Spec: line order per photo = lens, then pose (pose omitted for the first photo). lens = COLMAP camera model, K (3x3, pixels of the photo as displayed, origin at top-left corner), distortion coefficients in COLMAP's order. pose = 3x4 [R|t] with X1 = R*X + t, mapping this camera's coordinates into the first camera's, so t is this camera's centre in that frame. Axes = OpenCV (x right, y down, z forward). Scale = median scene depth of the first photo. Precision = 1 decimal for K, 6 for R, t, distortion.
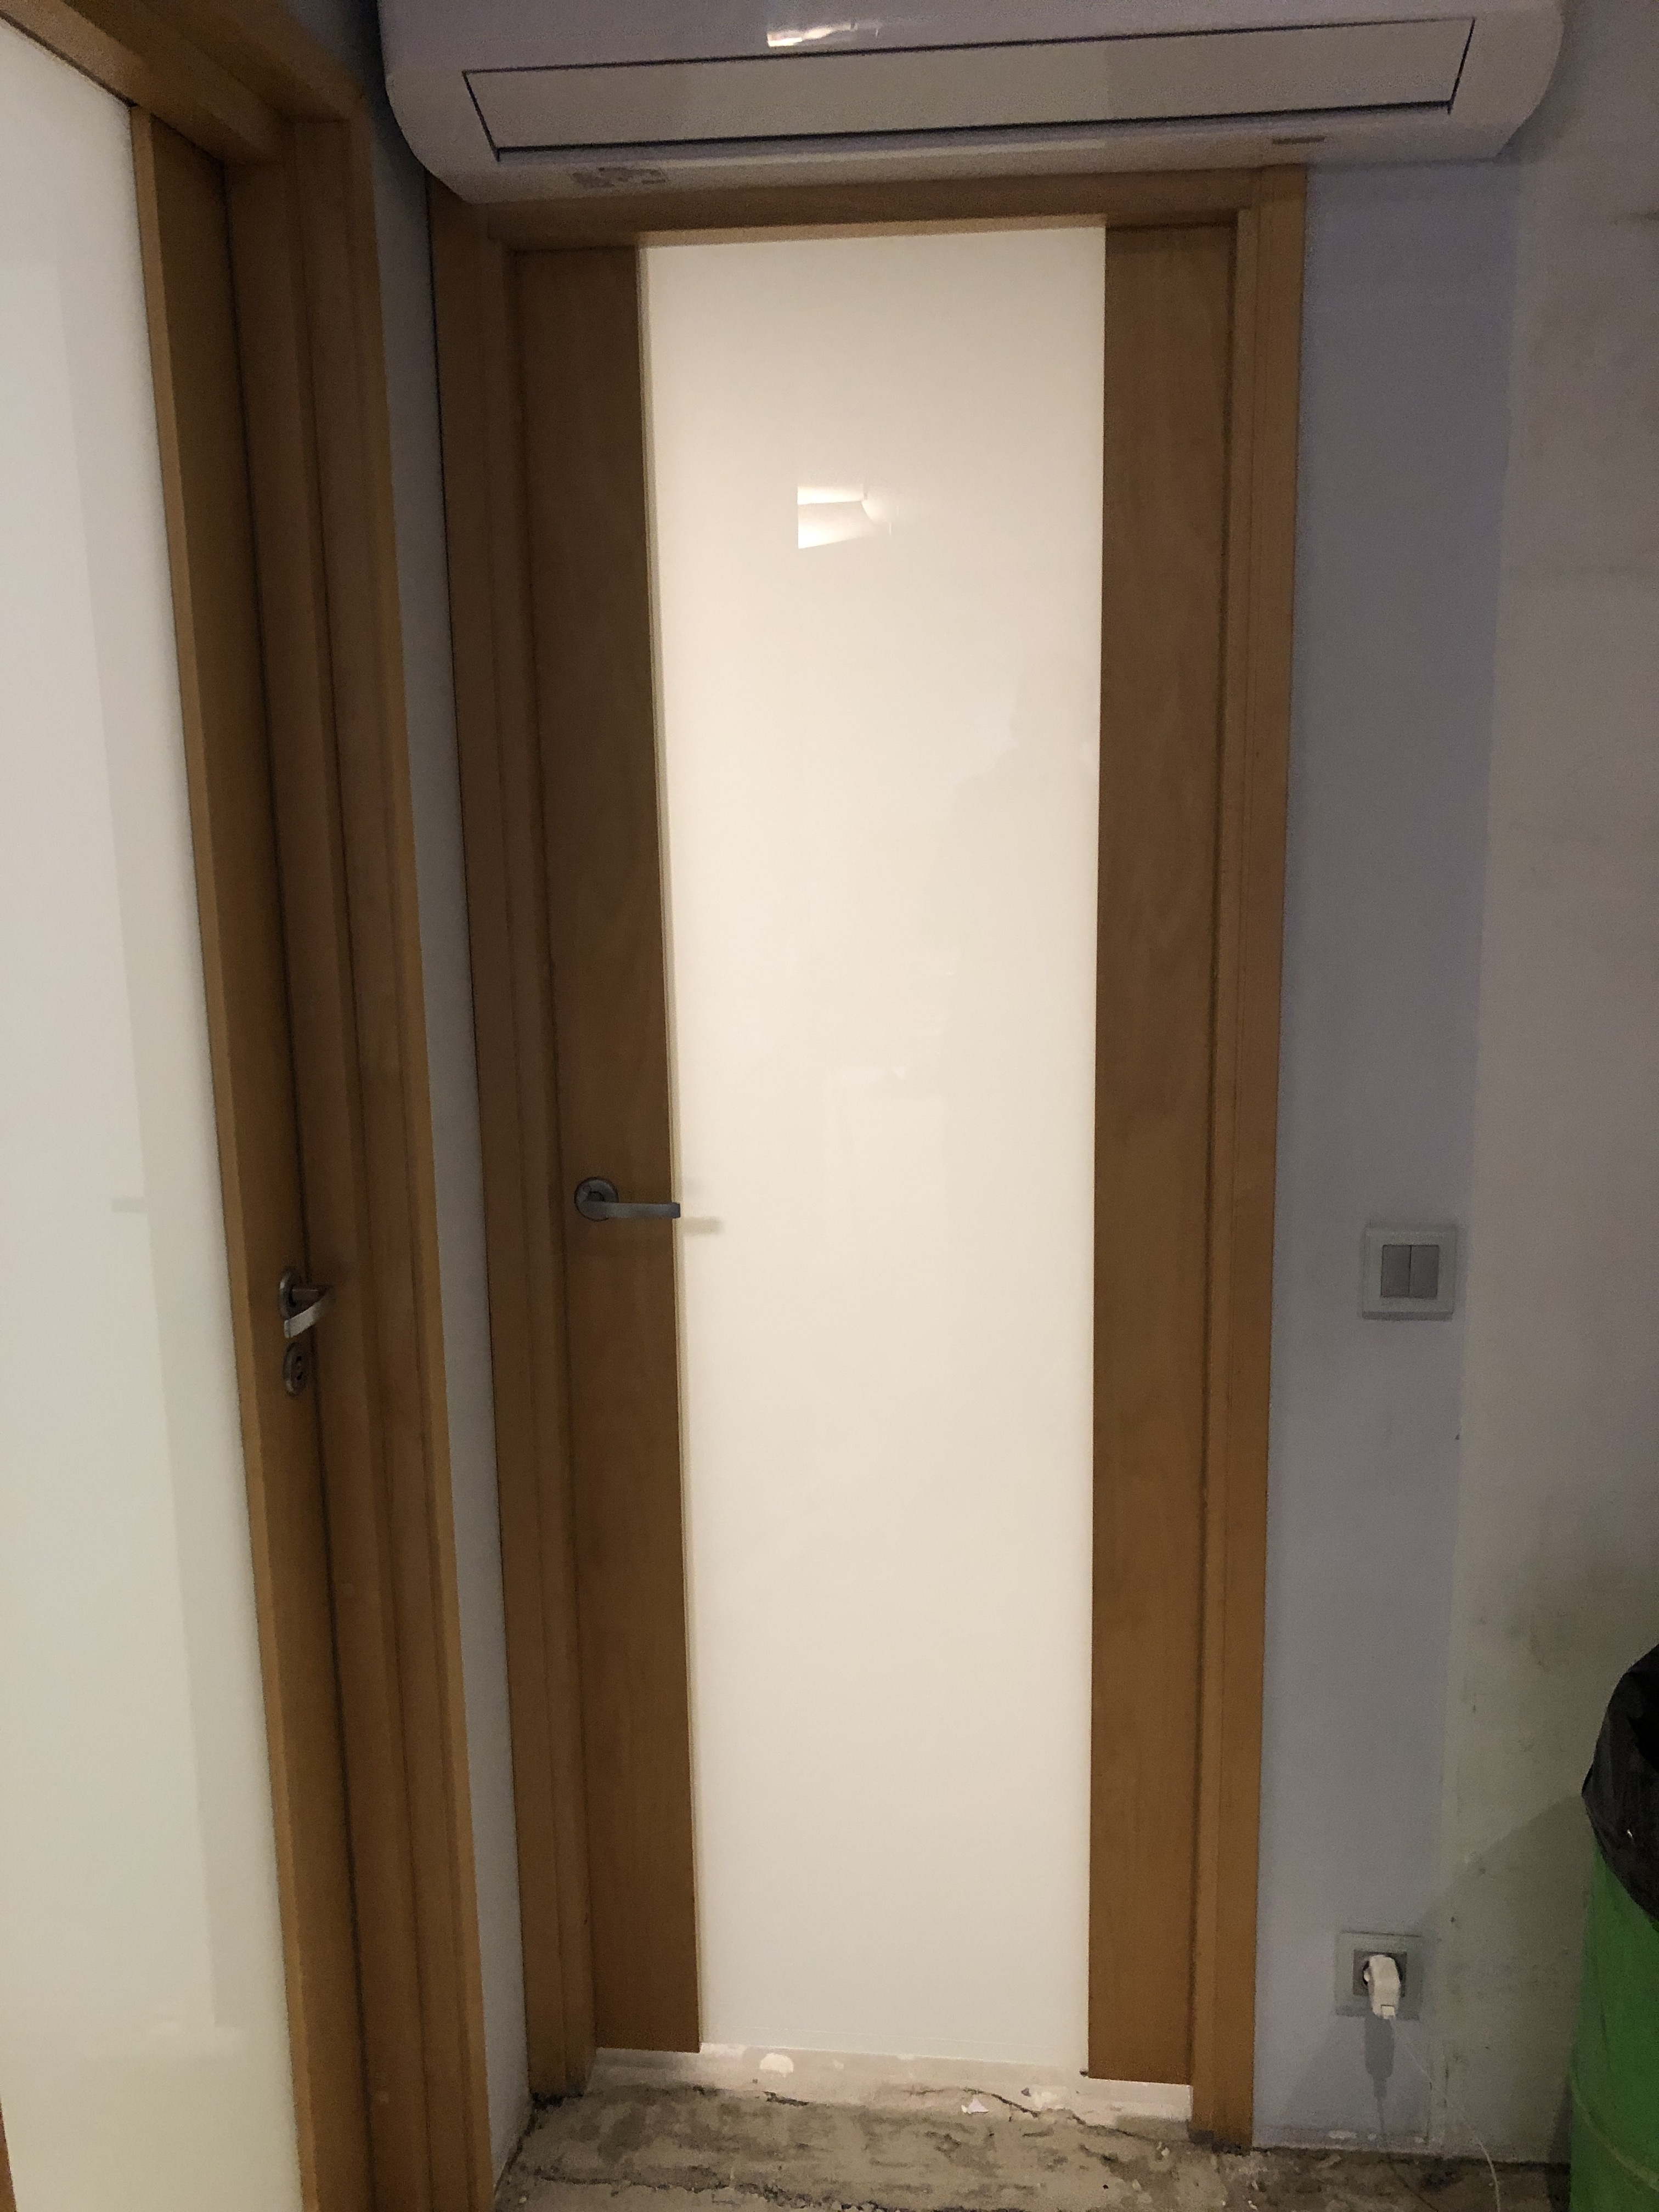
lens RADIAL K [[1795.2, 0, 832.9], [0, 1795.2, 1111.6], [0, 0, 1]] dist [0.059894, -0.090025]
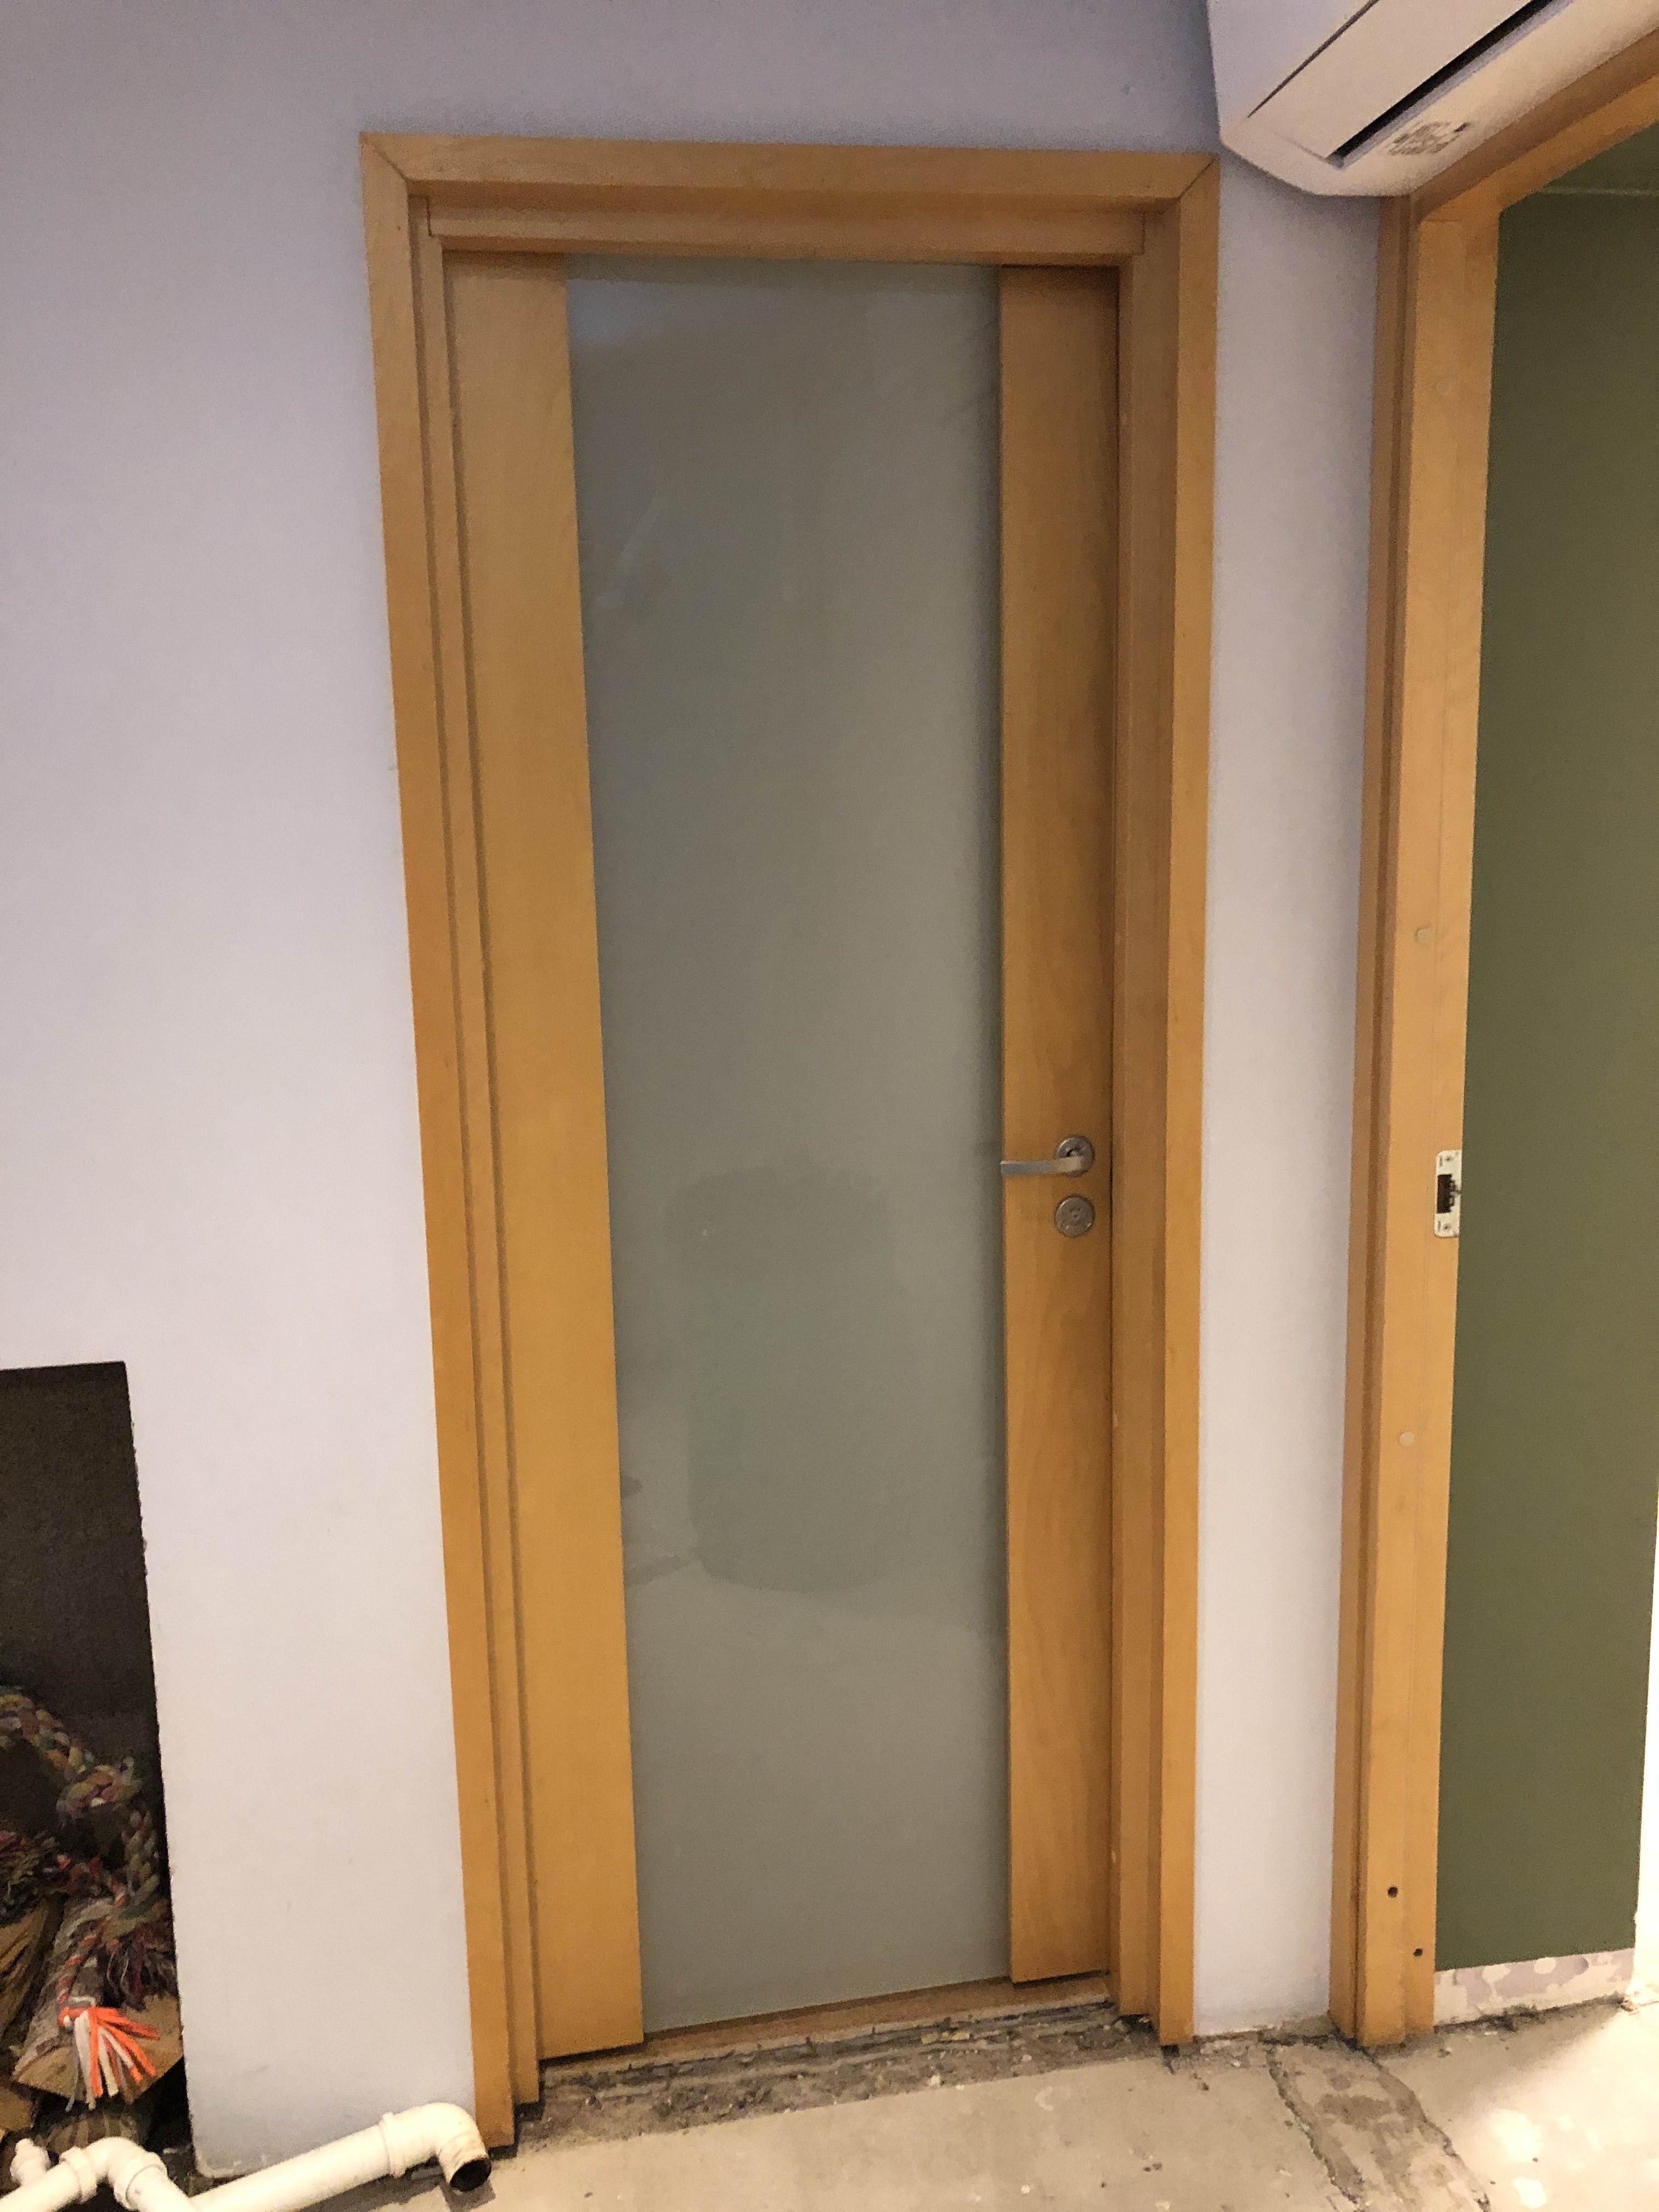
lens RADIAL K [[1795.2, 0, 834.2], [0, 1795.2, 1100.9], [0, 0, 1]] dist [0.059894, -0.090025]
pose [[0.257230, 0.181282, -0.949194, 0.670162], [-0.162057, 0.976428, 0.142567, -0.075124], [0.952665, 0.117151, 0.280545, 0.385981]]
